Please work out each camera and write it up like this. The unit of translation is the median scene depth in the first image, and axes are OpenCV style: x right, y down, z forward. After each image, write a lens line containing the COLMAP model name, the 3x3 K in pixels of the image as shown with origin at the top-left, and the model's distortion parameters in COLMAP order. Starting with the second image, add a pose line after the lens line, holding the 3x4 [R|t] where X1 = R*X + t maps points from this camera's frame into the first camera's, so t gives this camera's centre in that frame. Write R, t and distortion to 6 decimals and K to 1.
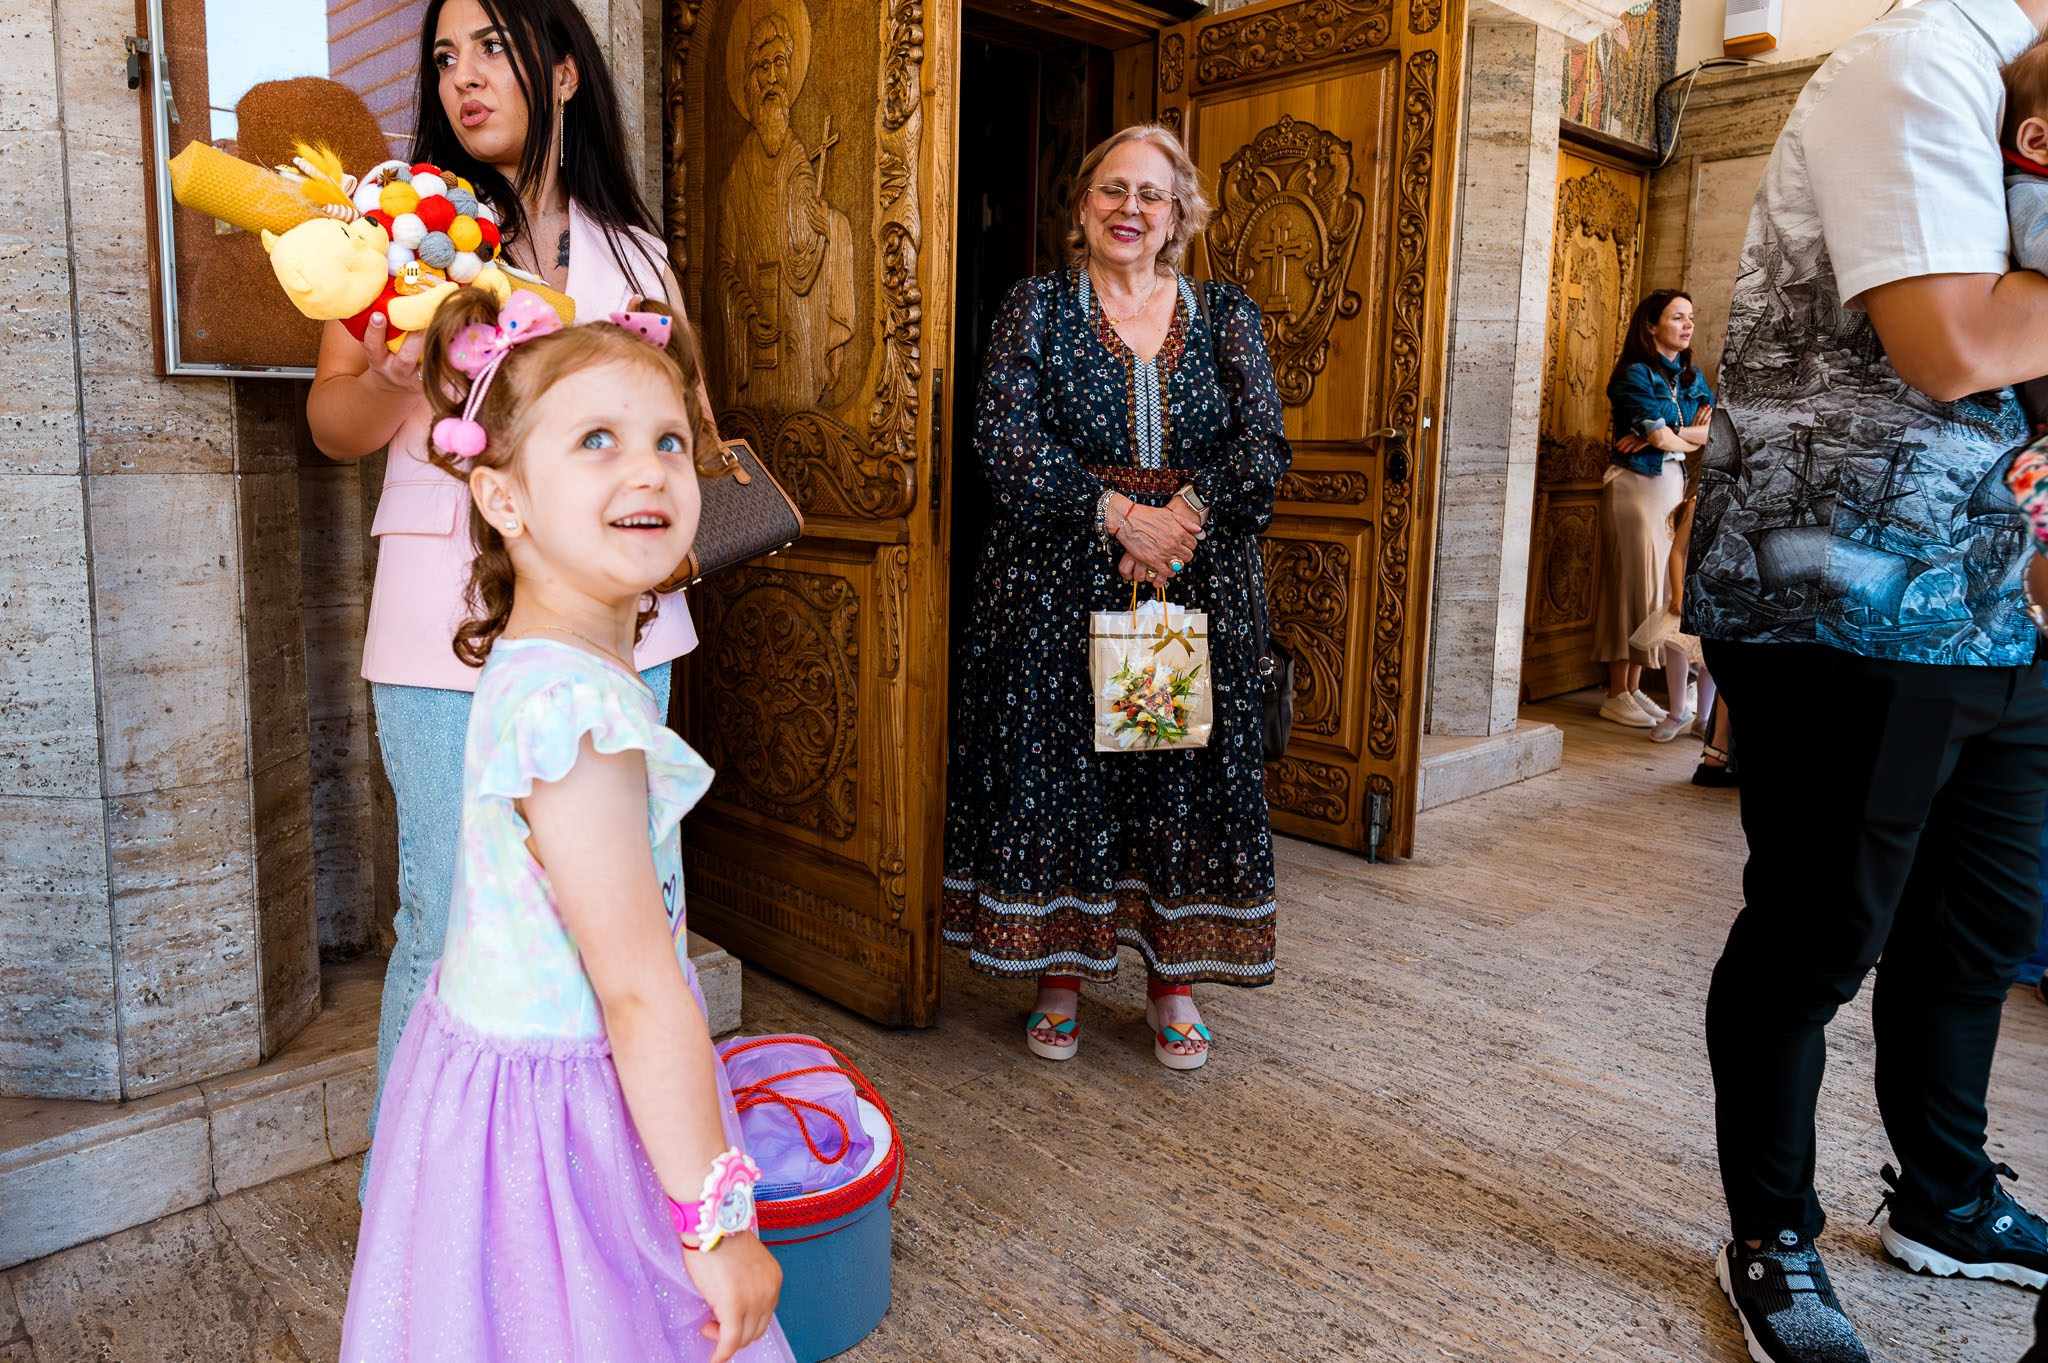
lens RADIAL K [[1381.6, 0, 933.7], [0, 1381.6, 615.2], [0, 0, 1]] dist [-0.001818, 0.004481]
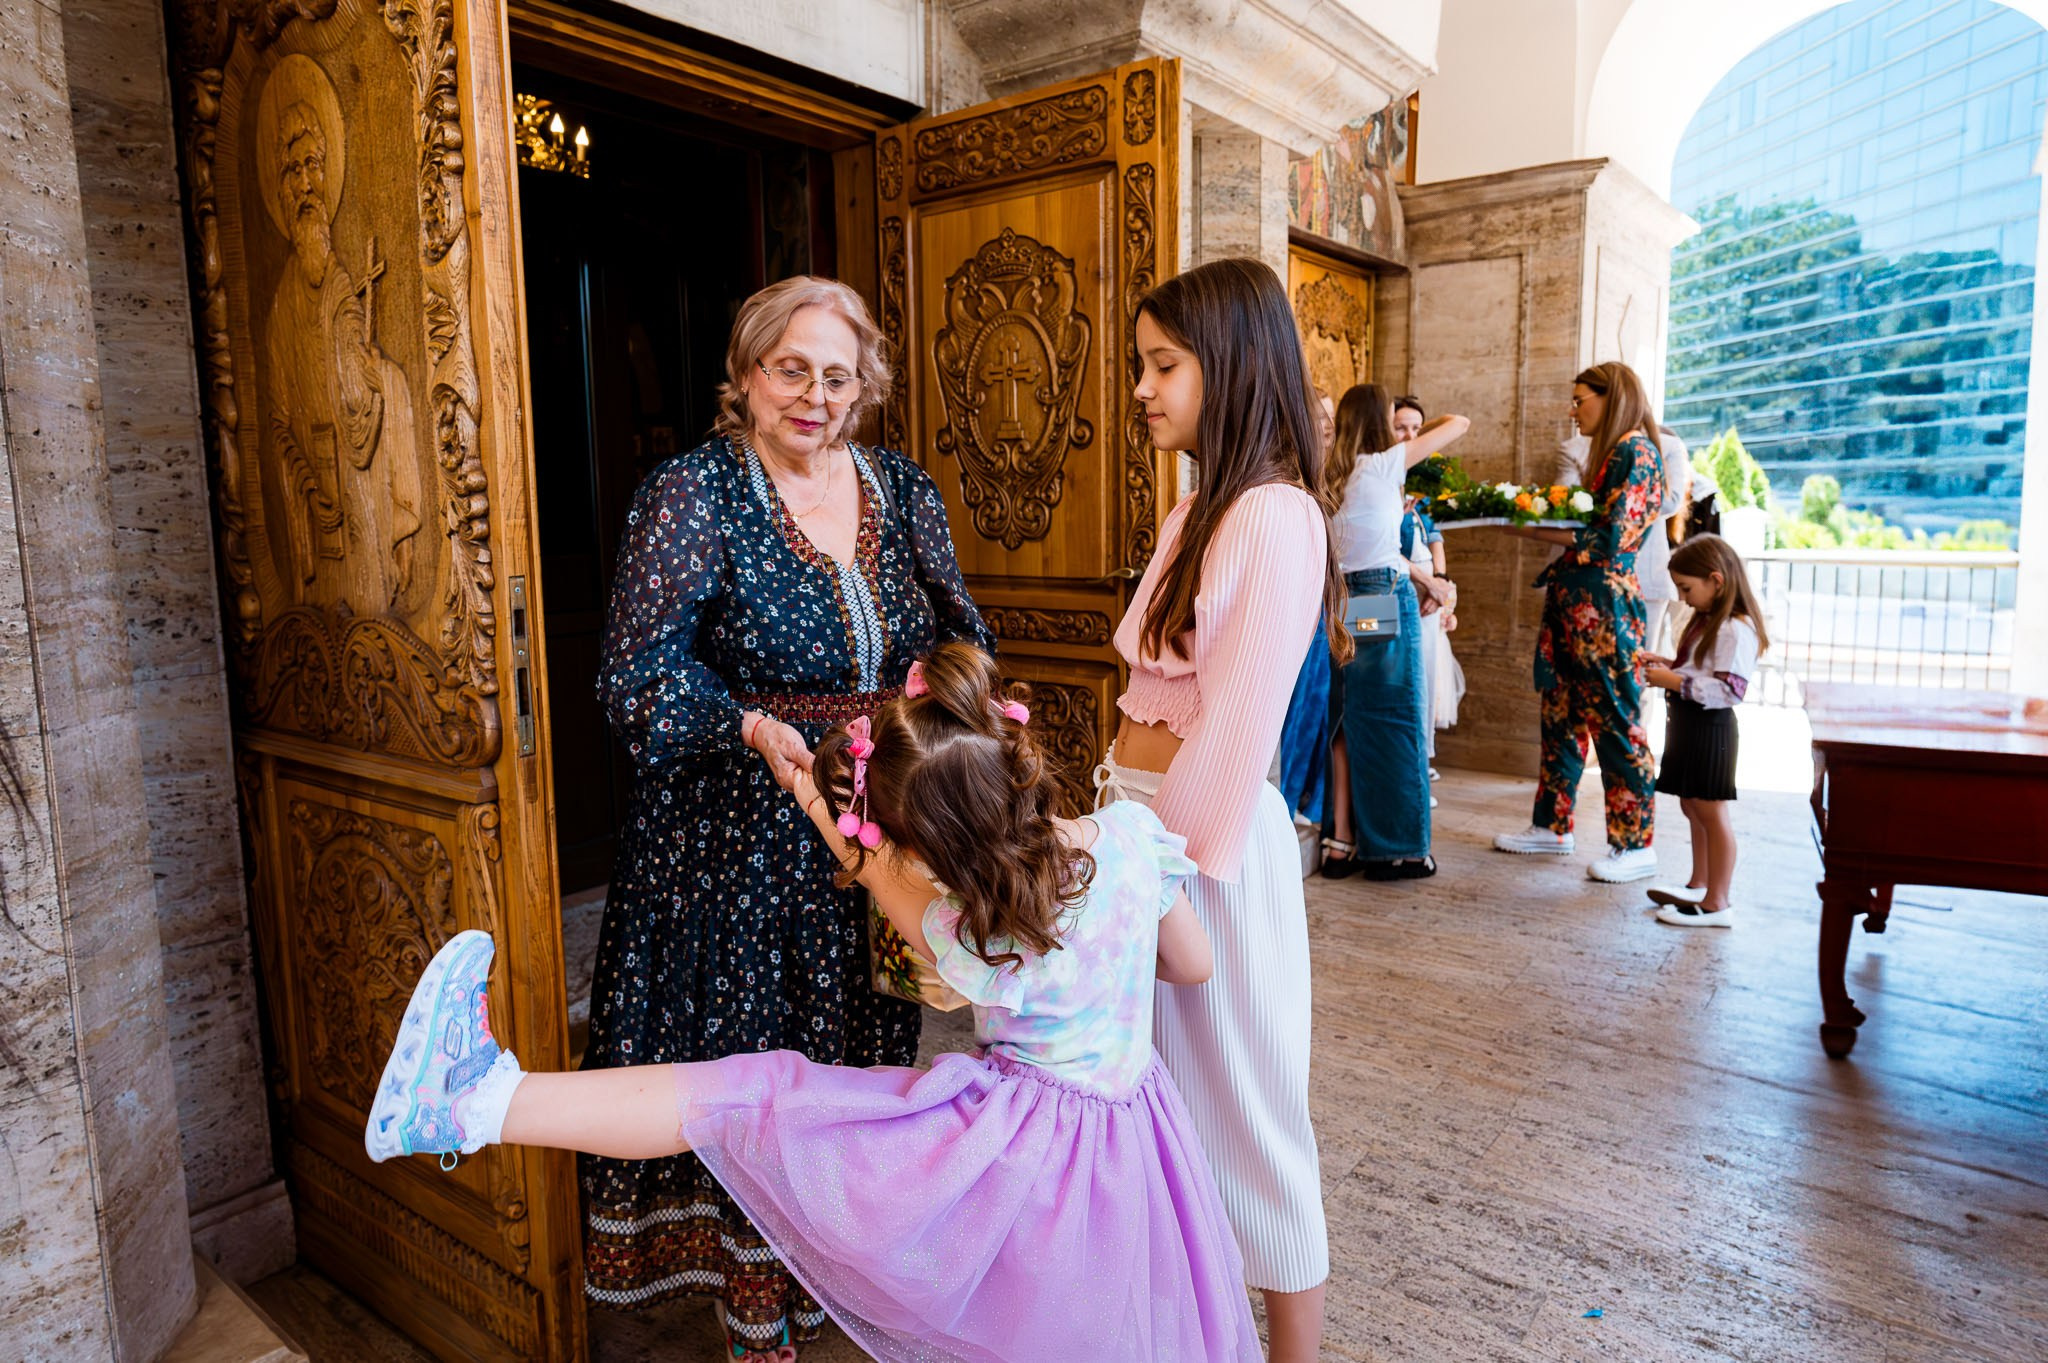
lens RADIAL K [[1261.9, 0, 1029.3], [0, 1261.9, 678.4], [0, 0, 1]] dist [-0.002960, 0.004223]
pose [[0.979604, -0.056936, 0.192702, 0.098545], [0.054544, 0.998354, 0.017701, -0.081575], [-0.193393, -0.006829, 0.981098, 0.178897]]
